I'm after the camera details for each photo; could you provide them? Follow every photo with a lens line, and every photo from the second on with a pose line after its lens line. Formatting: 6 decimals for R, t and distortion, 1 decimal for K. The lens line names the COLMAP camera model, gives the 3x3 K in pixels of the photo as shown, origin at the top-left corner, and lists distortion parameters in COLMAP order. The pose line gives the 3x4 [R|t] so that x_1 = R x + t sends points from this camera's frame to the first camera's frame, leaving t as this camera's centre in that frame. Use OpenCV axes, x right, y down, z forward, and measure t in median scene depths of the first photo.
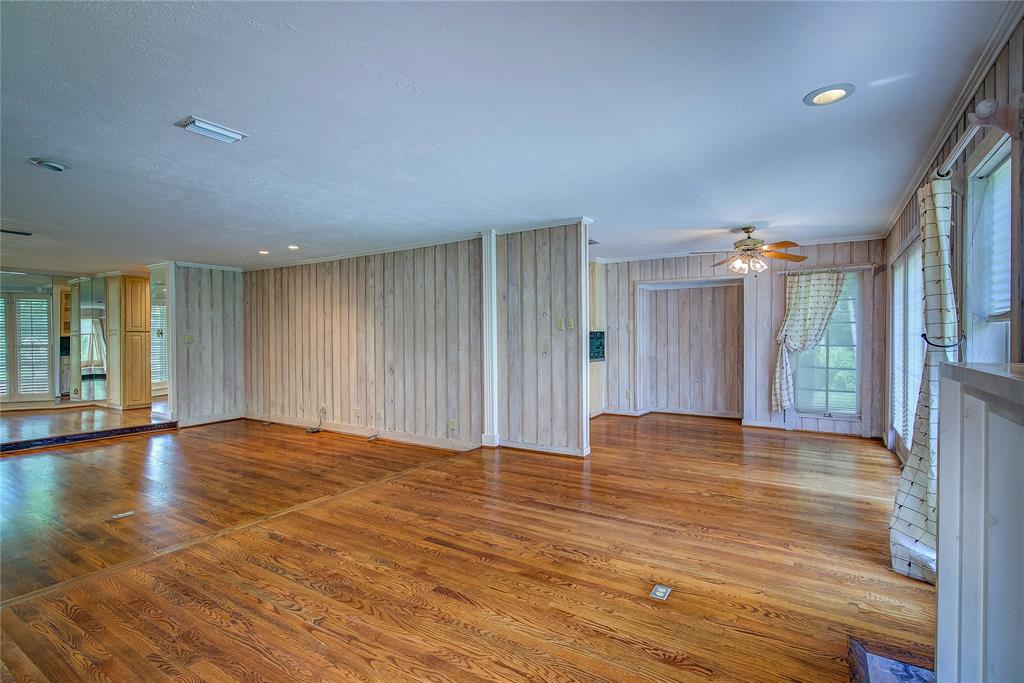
lens RADIAL K [[467.6, 0, 529.5], [0, 467.6, 345.2], [0, 0, 1]] dist [-0.002058, 0.001120]
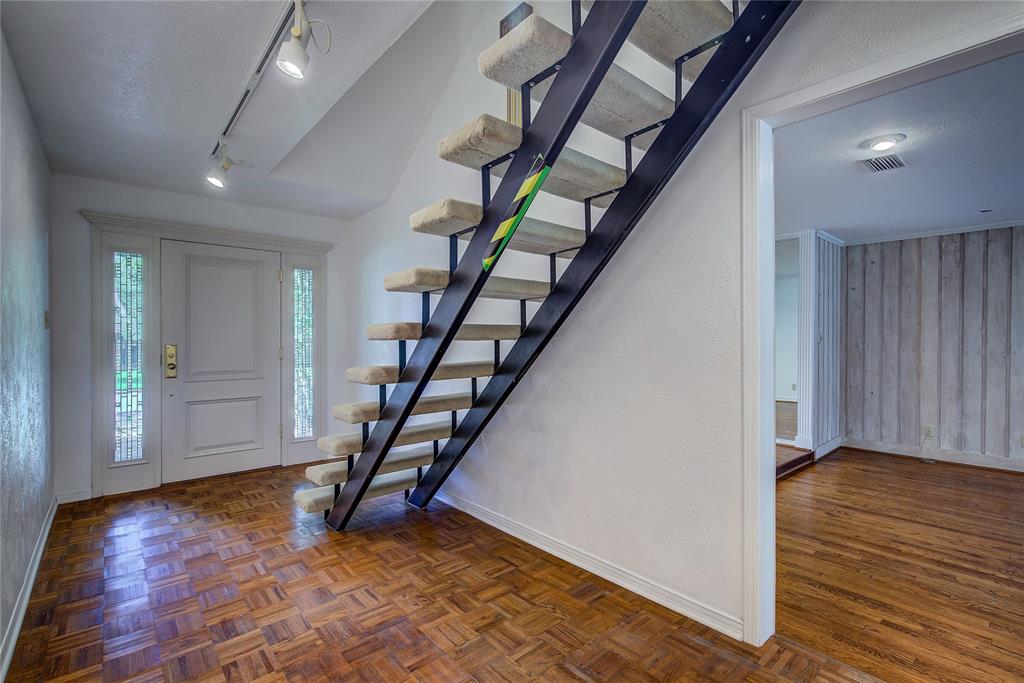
lens RADIAL K [[467.6, 0, 531.0], [0, 467.6, 342.9], [0, 0, 1]] dist [-0.002058, 0.001120]
pose [[0.959037, 0.010760, -0.283077, -1.396102], [-0.014889, 0.999812, -0.012438, 0.015945], [0.282890, 0.016143, 0.959016, 0.244077]]
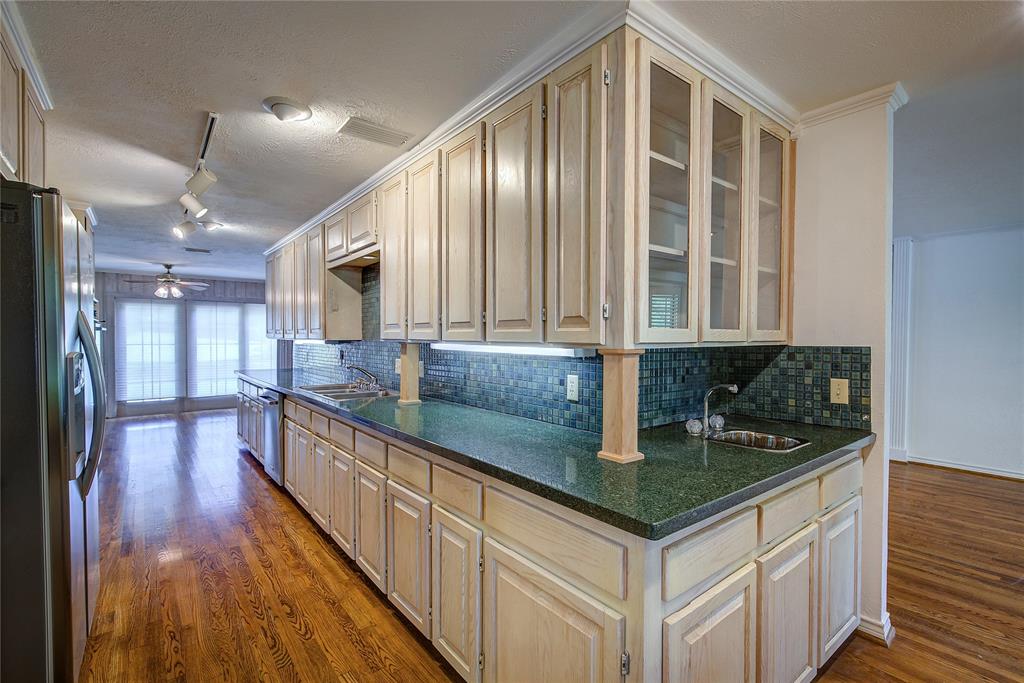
lens RADIAL K [[467.6, 0, 523.5], [0, 467.6, 343.6], [0, 0, 1]] dist [-0.002058, 0.001120]
pose [[-0.943614, -0.003397, 0.331031, -1.041901], [0.006480, 0.999566, 0.028728, -0.056662], [-0.330985, 0.029253, -0.943183, 2.087499]]
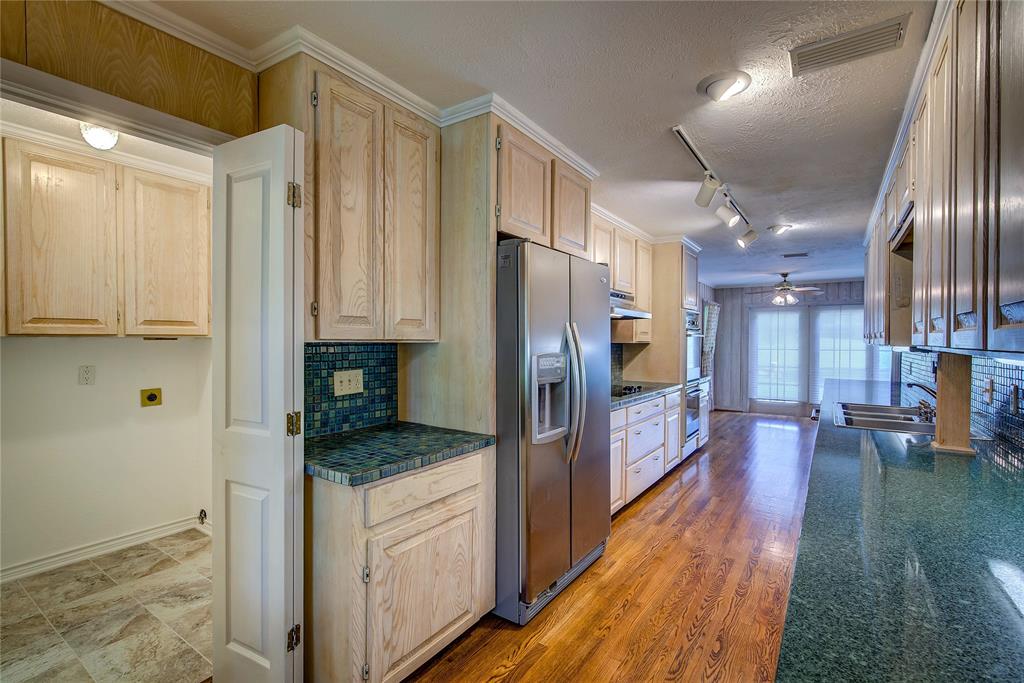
lens RADIAL K [[467.6, 0, 507.2], [0, 467.6, 344.6], [0, 0, 1]] dist [-0.002058, 0.001120]
pose [[0.059205, -0.002904, 0.998242, -1.090414], [0.014778, 0.999889, 0.002032, -0.052342], [-0.998136, 0.014632, 0.059242, 1.889159]]
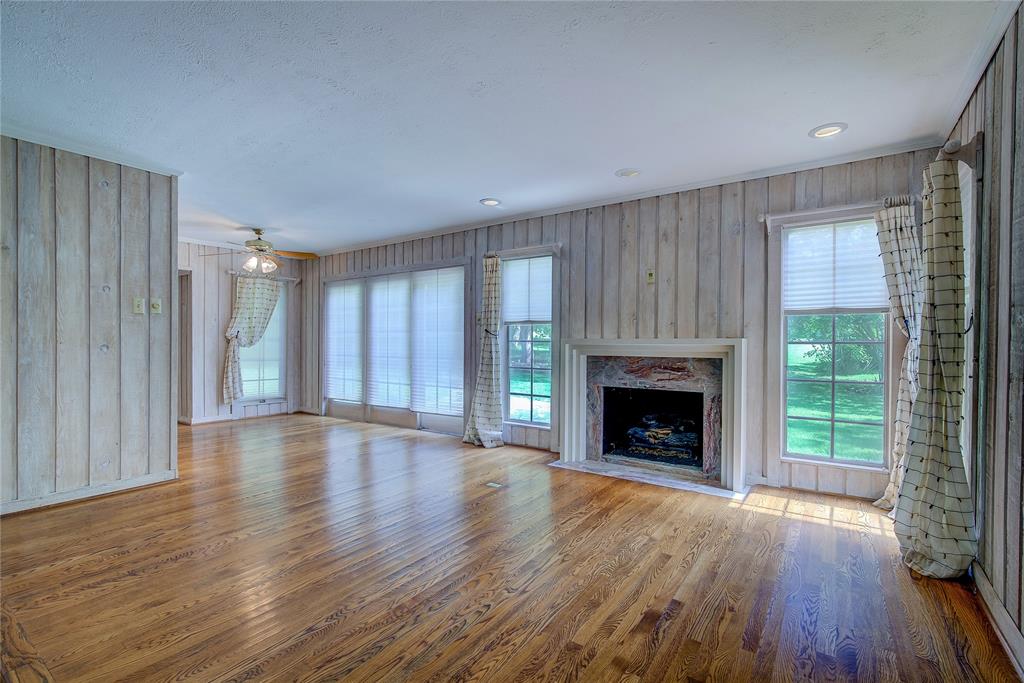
lens RADIAL K [[467.6, 0, 506.7], [0, 467.6, 347.9], [0, 0, 1]] dist [-0.002058, 0.001120]
pose [[0.073112, -0.006844, 0.997300, -0.603090], [0.012206, 0.999908, 0.005967, 0.022034], [-0.997249, 0.011736, 0.073189, 0.381026]]
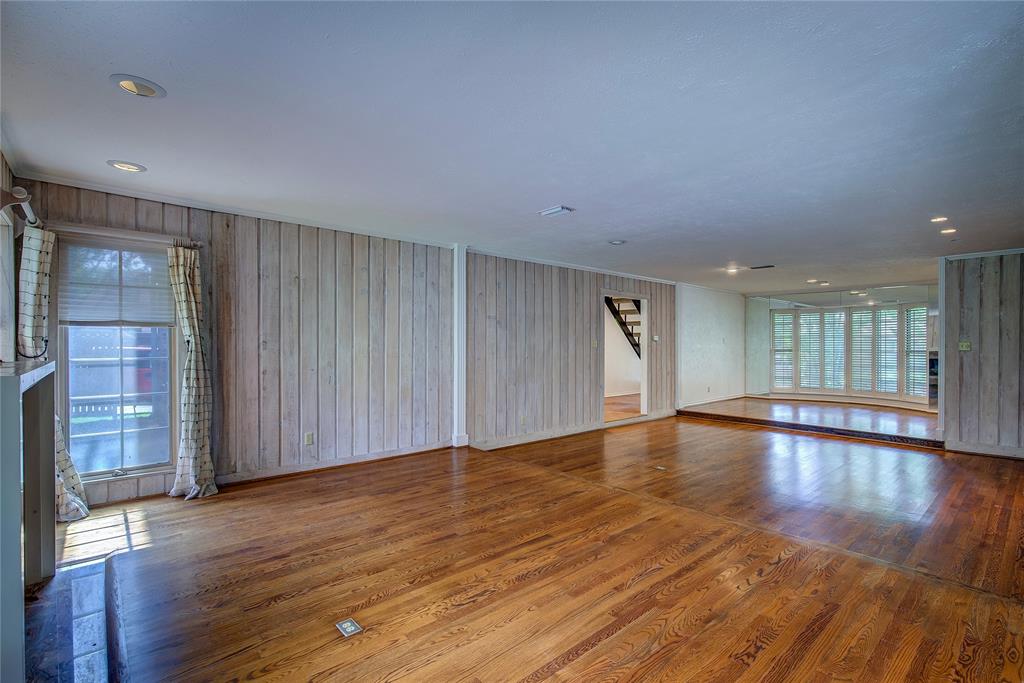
lens RADIAL K [[467.6, 0, 491.9], [0, 467.6, 346.7], [0, 0, 1]] dist [-0.002058, 0.001120]
pose [[-0.305061, 0.008912, -0.952291, 0.477377], [-0.018295, 0.999717, 0.015216, -0.014926], [0.952157, 0.022064, -0.304811, 0.693281]]
